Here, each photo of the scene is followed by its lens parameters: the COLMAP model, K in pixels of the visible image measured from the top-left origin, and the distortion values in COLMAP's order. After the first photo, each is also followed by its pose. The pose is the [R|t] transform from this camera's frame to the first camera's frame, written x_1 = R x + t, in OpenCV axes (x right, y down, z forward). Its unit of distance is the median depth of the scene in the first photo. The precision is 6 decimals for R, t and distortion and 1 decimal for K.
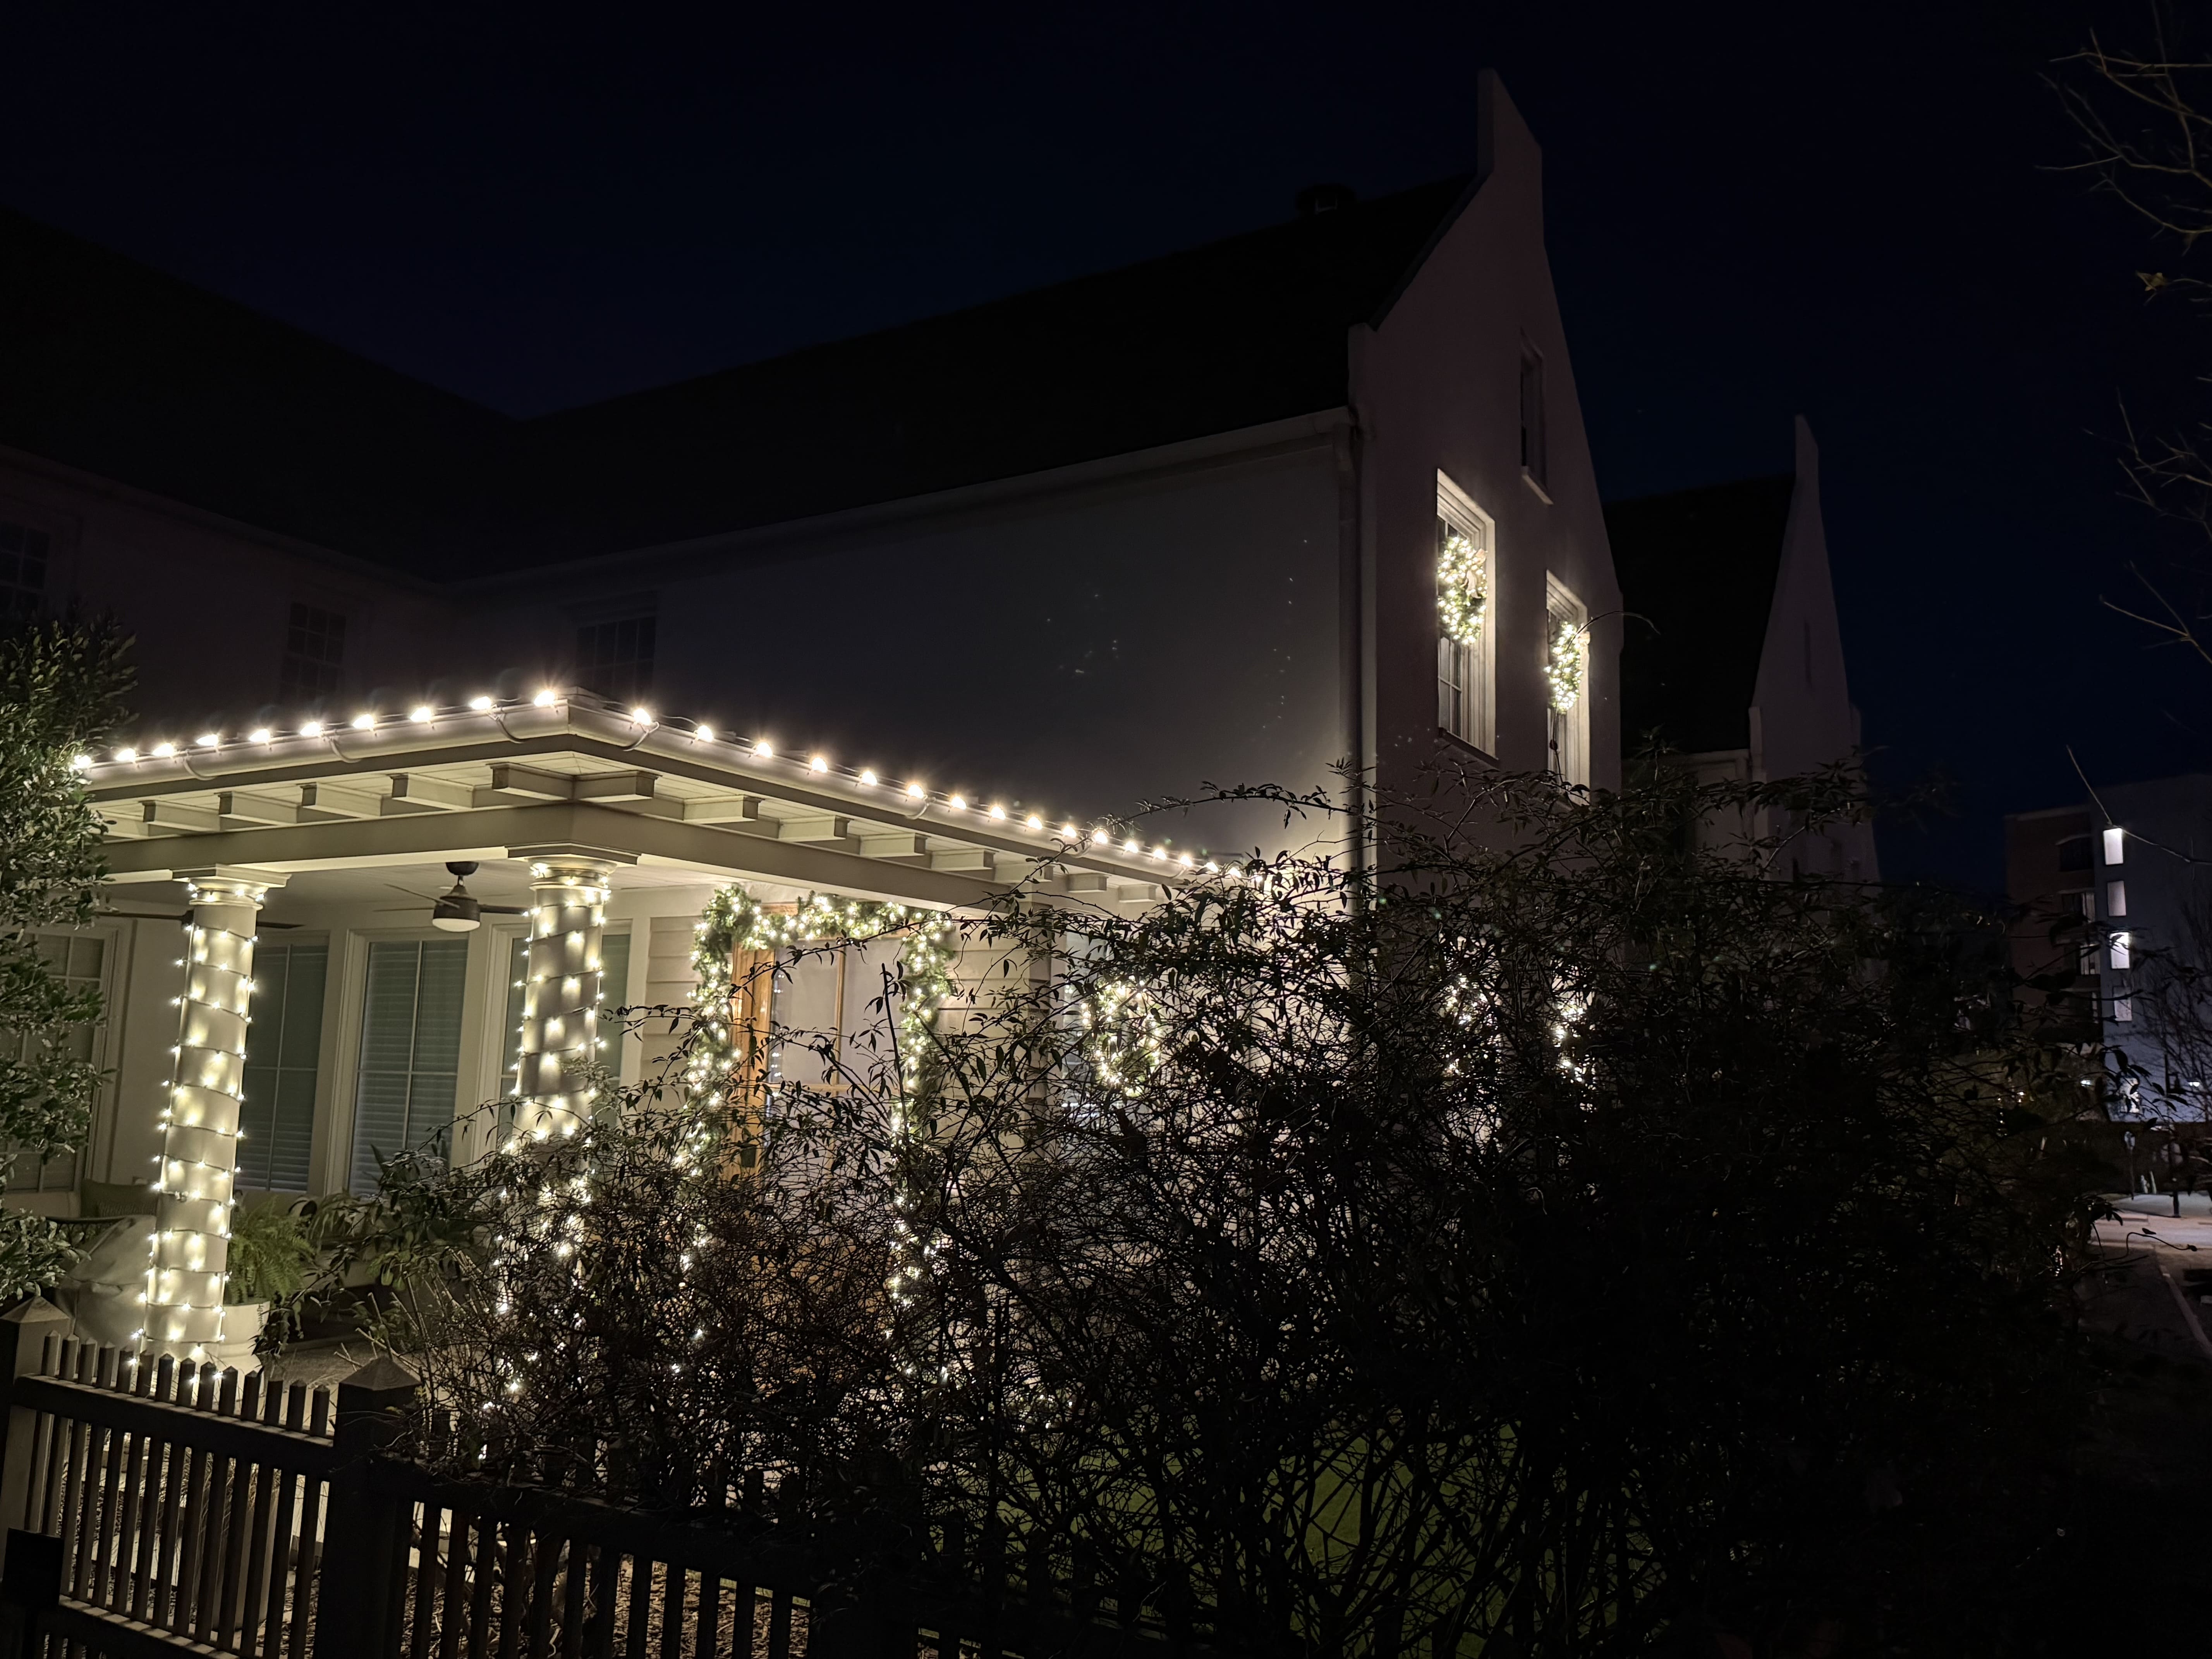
lens RADIAL K [[1655.3, 0, 1106.0], [0, 1655.3, 829.5], [0, 0, 1]] dist [-0.004336, -0.002586]
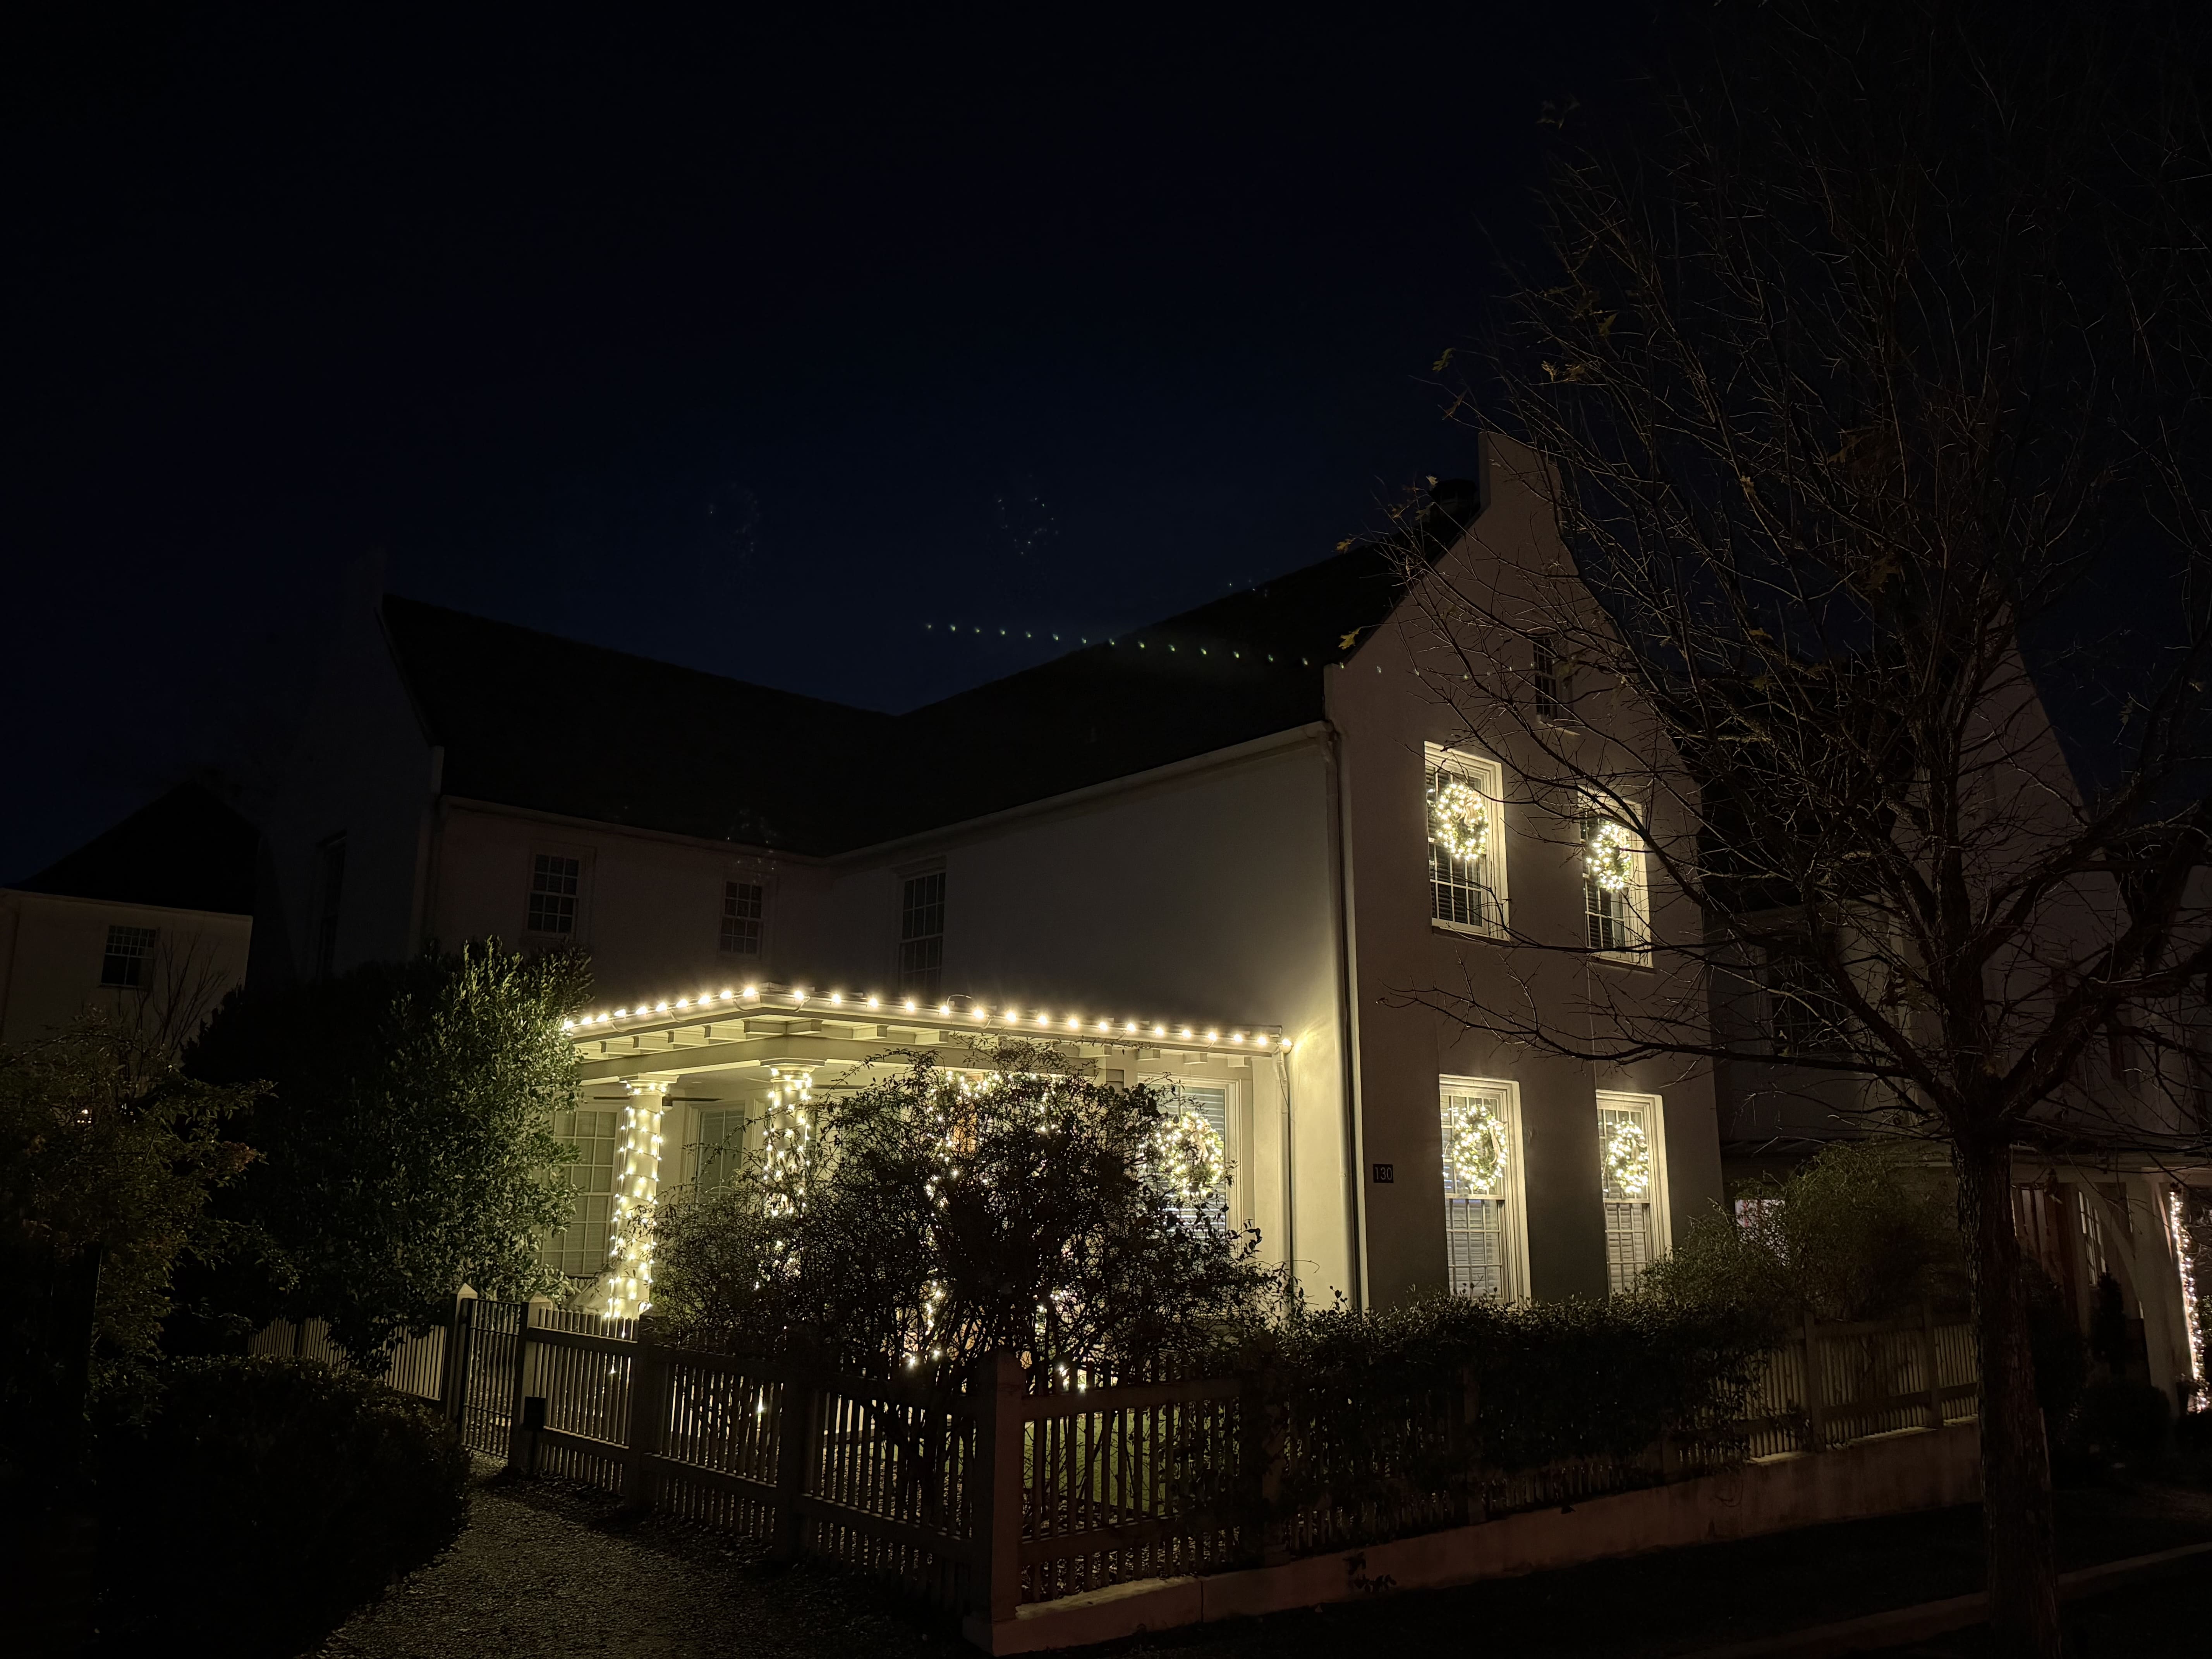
lens RADIAL K [[1685.0, 0, 1106.0], [0, 1685.0, 829.5], [0, 0, 1]] dist [0.170453, -0.310227]
pose [[0.948794, -0.084100, -0.304496, 0.562006], [0.060973, 0.994539, -0.084698, -0.056312], [0.309956, 0.061795, 0.948740, -0.663997]]
